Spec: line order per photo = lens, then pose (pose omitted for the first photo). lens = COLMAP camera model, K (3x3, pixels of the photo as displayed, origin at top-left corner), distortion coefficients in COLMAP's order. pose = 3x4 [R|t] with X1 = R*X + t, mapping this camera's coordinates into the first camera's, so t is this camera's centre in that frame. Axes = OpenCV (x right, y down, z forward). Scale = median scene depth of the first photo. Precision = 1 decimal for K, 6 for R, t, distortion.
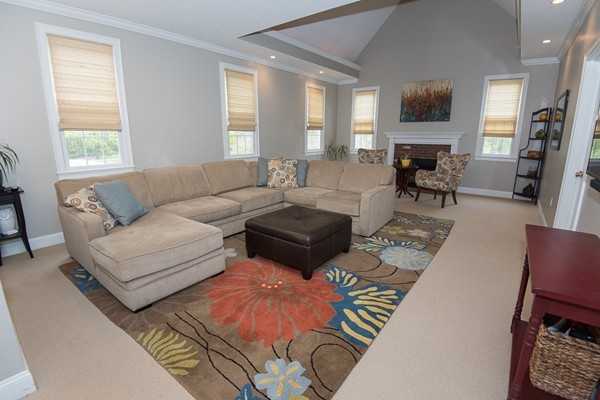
lens RADIAL K [[279.6, 0, 298.3], [0, 279.6, 201.9], [0, 0, 1]] dist [-0.031228, -0.006425]
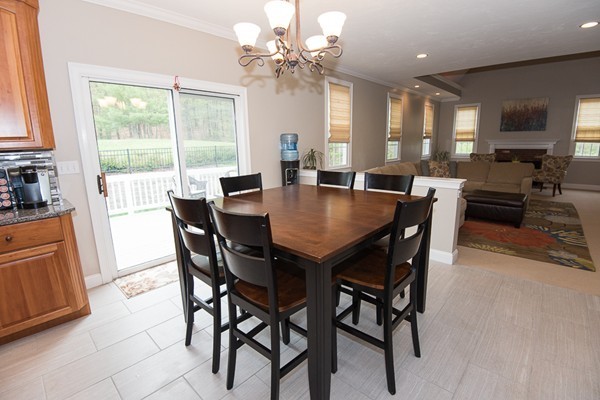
lens RADIAL K [[279.6, 0, 301.4], [0, 279.6, 200.1], [0, 0, 1]] dist [-0.031228, -0.006425]
pose [[0.996279, -0.005611, -0.085998, -0.437904], [0.002790, 0.999455, -0.032887, 0.060046], [0.086136, 0.032525, 0.995752, -0.301546]]
